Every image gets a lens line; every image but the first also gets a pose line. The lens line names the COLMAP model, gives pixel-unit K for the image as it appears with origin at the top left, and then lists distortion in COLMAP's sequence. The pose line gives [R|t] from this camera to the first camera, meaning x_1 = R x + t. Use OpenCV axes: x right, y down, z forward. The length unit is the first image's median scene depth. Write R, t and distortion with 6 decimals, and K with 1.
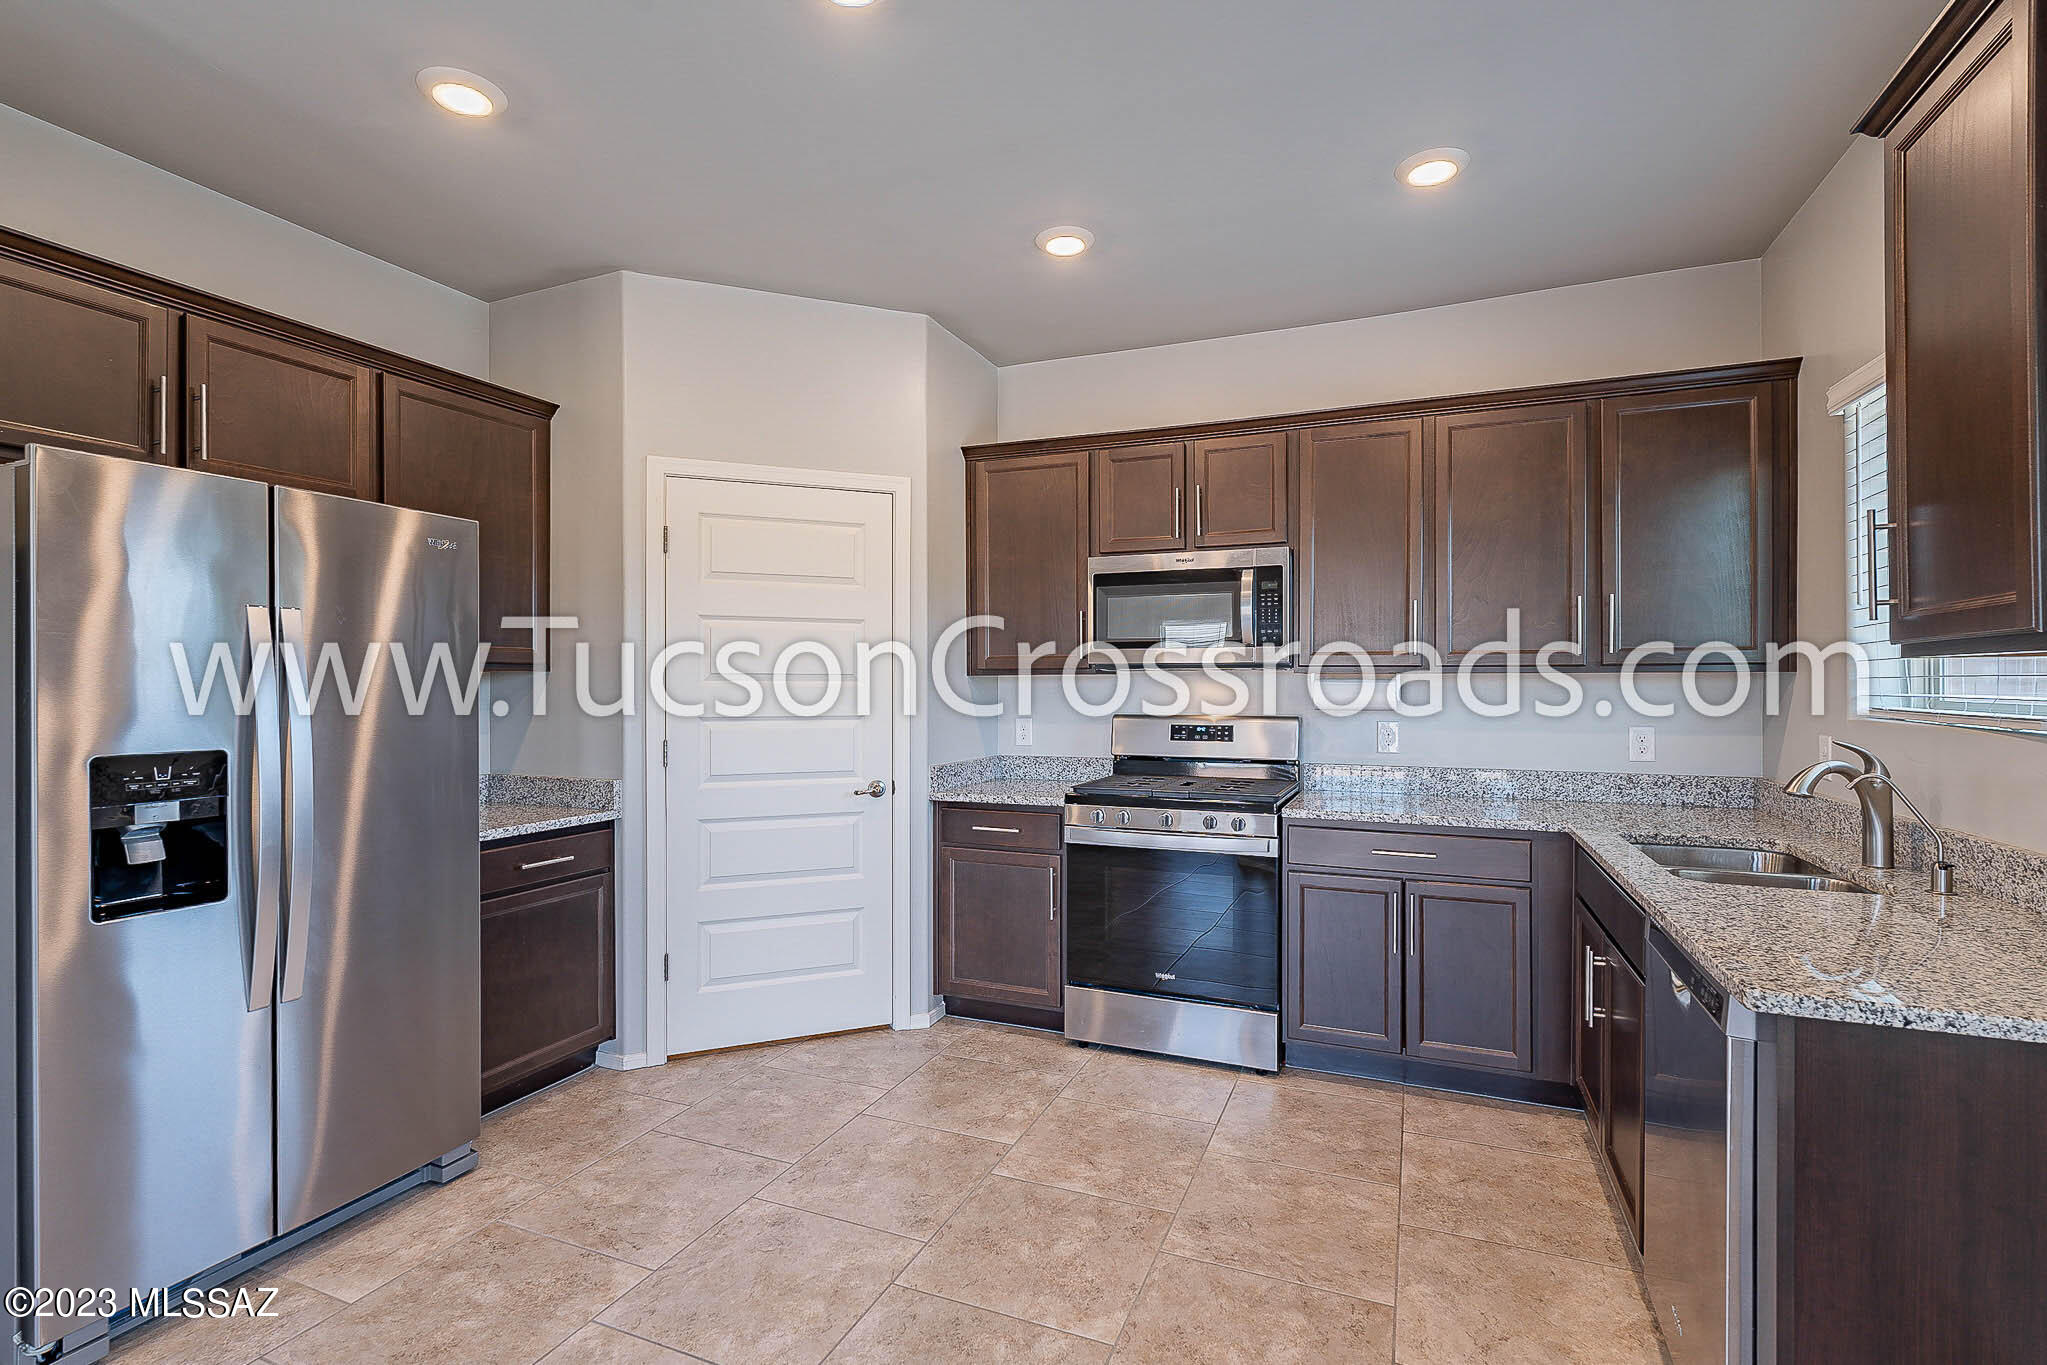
lens RADIAL K [[946.5, 0, 1025.1], [0, 946.5, 687.6], [0, 0, 1]] dist [-0.002379, -0.000355]
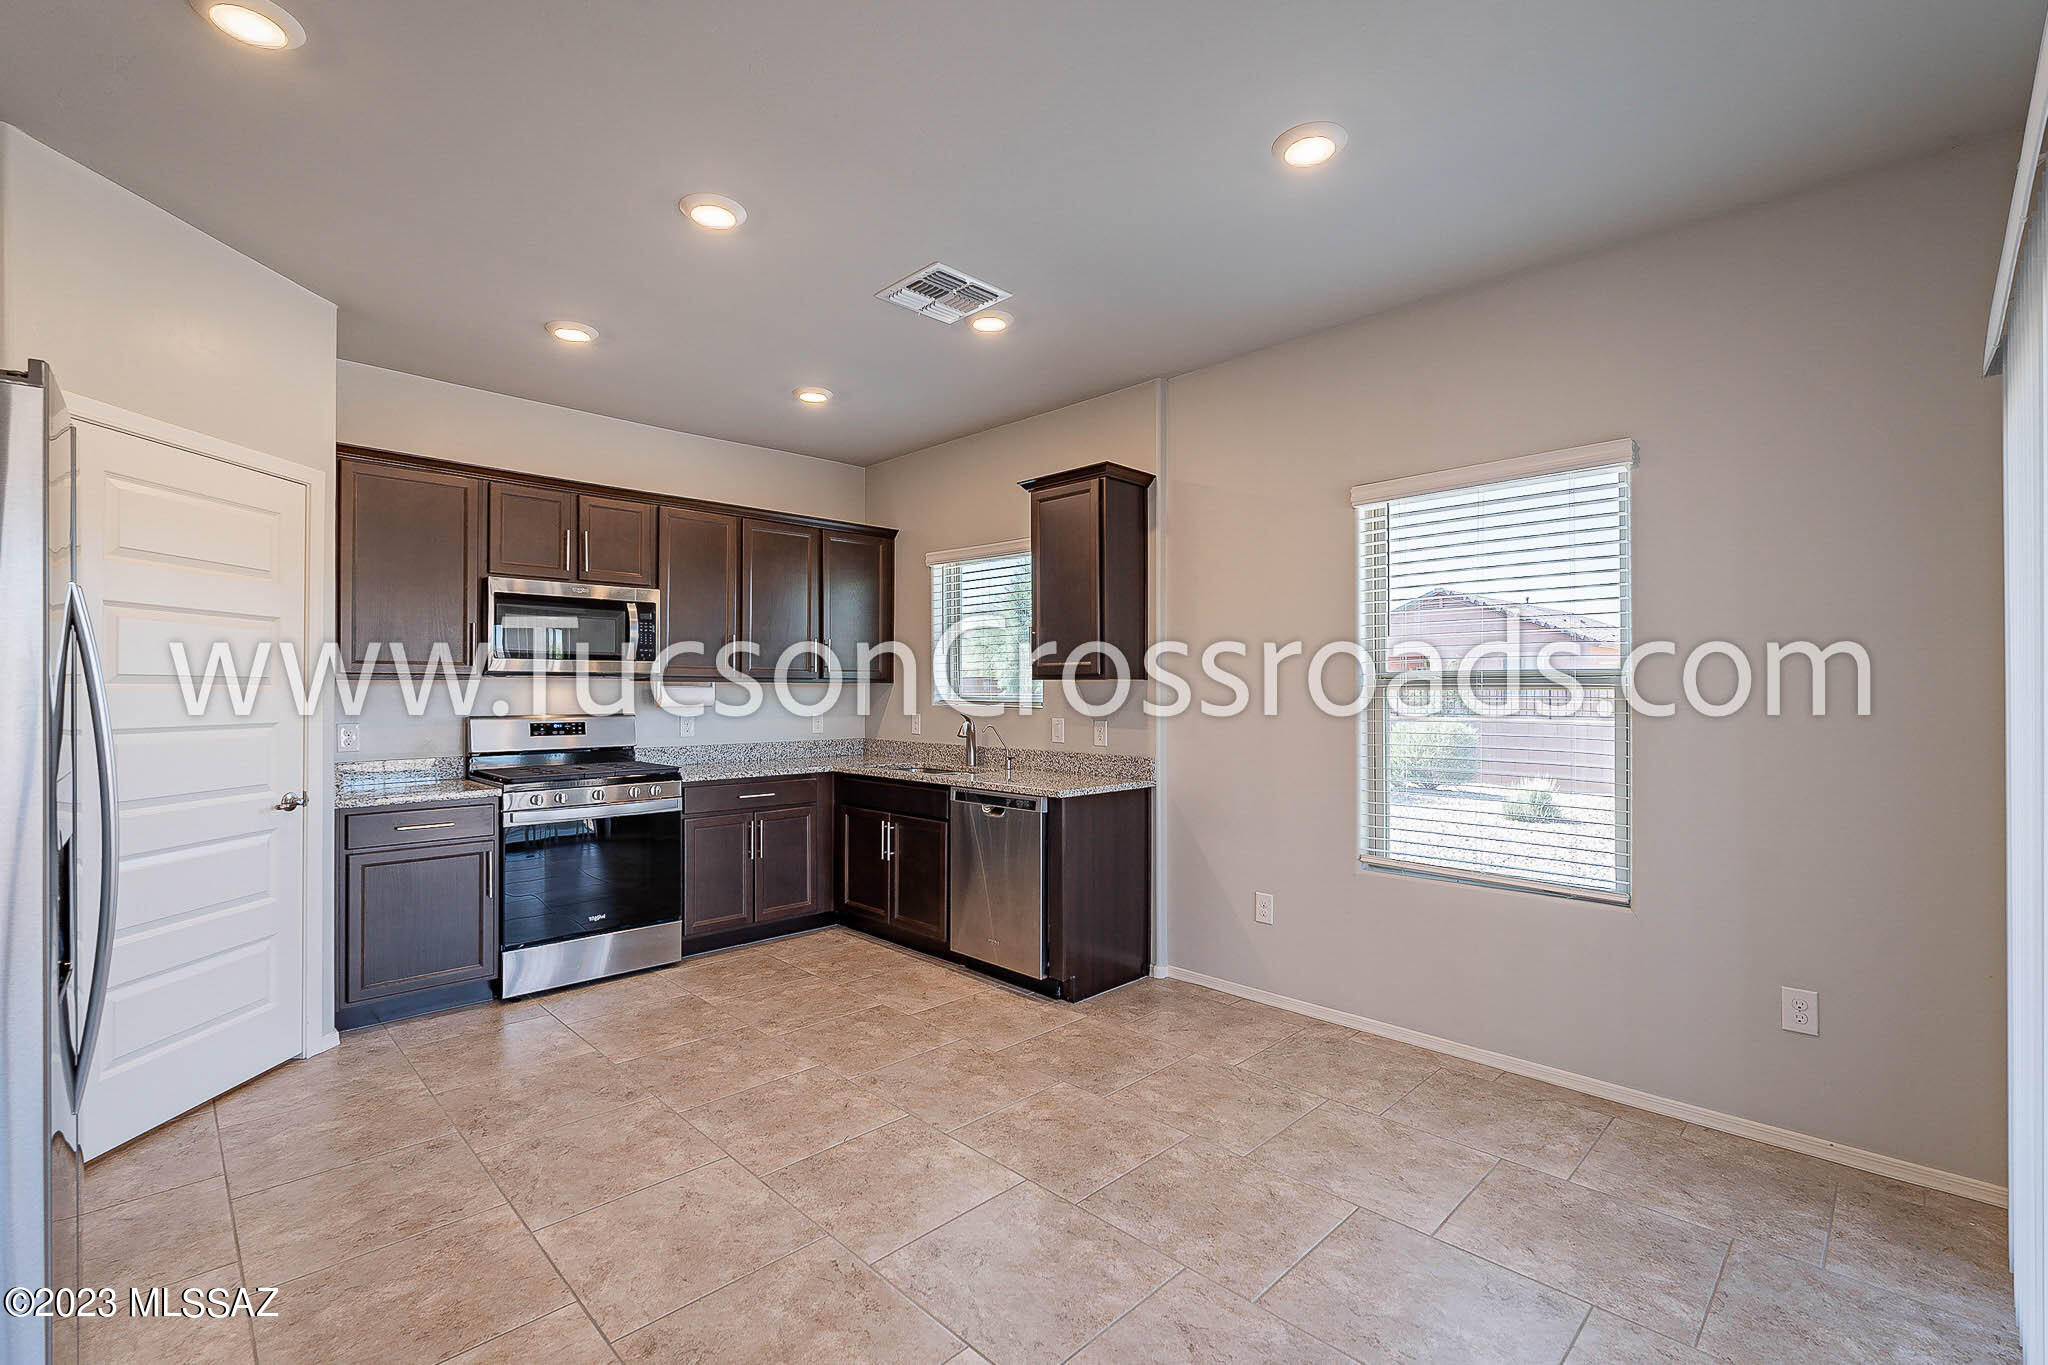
lens RADIAL K [[894.5, 0, 1022.7], [0, 894.5, 687.4], [0, 0, 1]] dist [-0.001830, -0.000219]
pose [[0.381660, 0.003202, 0.924297, -0.736510], [0.003302, 0.999983, -0.004827, 0.002080], [-0.924297, 0.004894, 0.381642, 0.008060]]
